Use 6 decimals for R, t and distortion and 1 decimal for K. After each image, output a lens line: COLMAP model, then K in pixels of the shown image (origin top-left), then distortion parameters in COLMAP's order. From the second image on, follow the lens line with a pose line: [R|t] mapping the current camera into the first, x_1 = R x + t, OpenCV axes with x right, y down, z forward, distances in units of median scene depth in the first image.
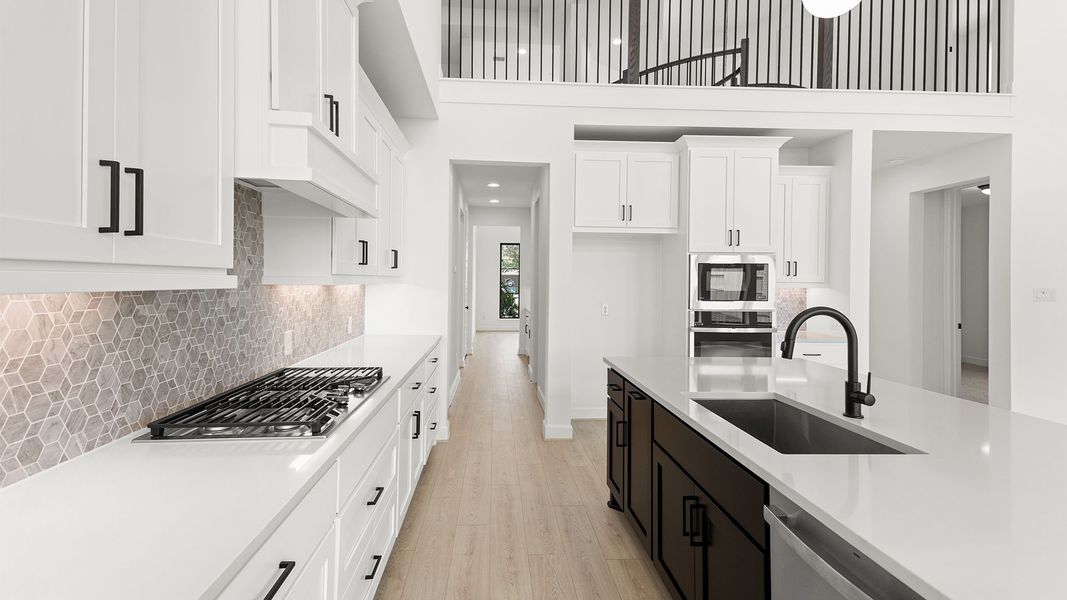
lens RADIAL K [[489.7, 0, 529.1], [0, 489.7, 285.8], [0, 0, 1]] dist [0.023049, -0.000117]
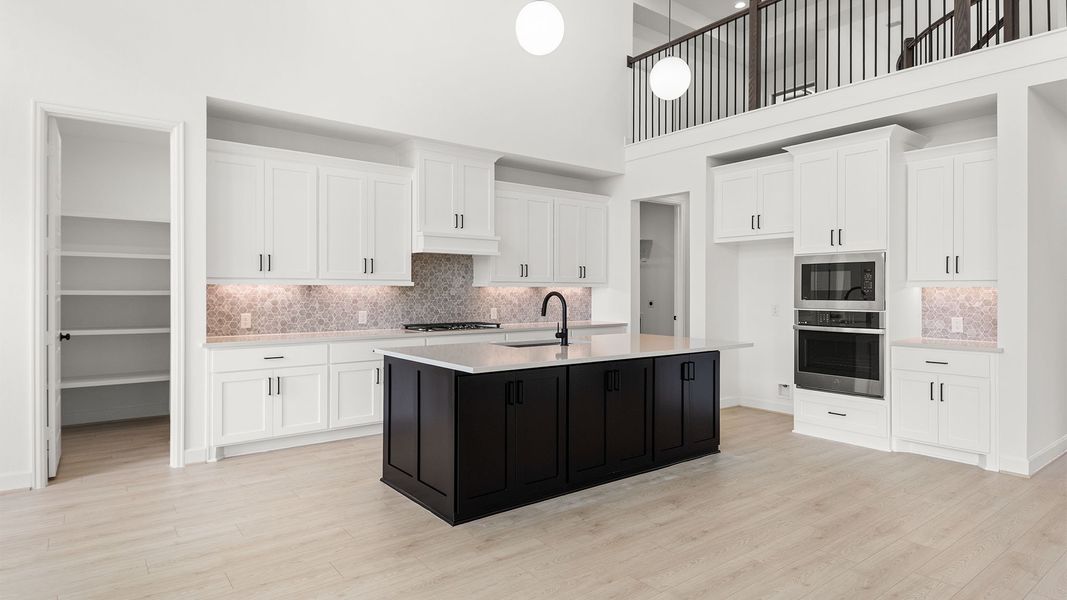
lens RADIAL K [[589.7, 0, 531.1], [0, 589.7, 293.3], [0, 0, 1]] dist [0.003834, -0.000416]
pose [[0.551883, -0.005104, -0.833906, 1.075619], [-0.004185, 0.999952, -0.008890, 0.029254], [0.833911, 0.008396, 0.551835, -0.186707]]
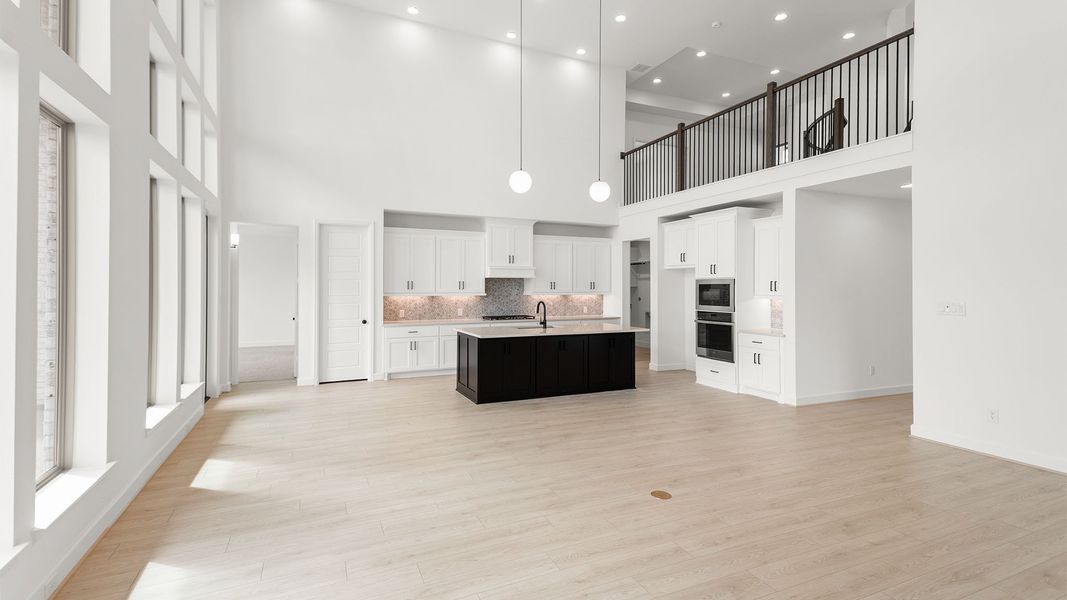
lens RADIAL K [[489.7, 0, 529.1], [0, 489.7, 285.8], [0, 0, 1]] dist [0.023049, -0.000117]
pose [[0.339813, -0.011248, -0.940426, 1.817843], [-0.005660, 0.999886, -0.014004, -0.011859], [0.940476, 0.010081, 0.339710, -0.201024]]
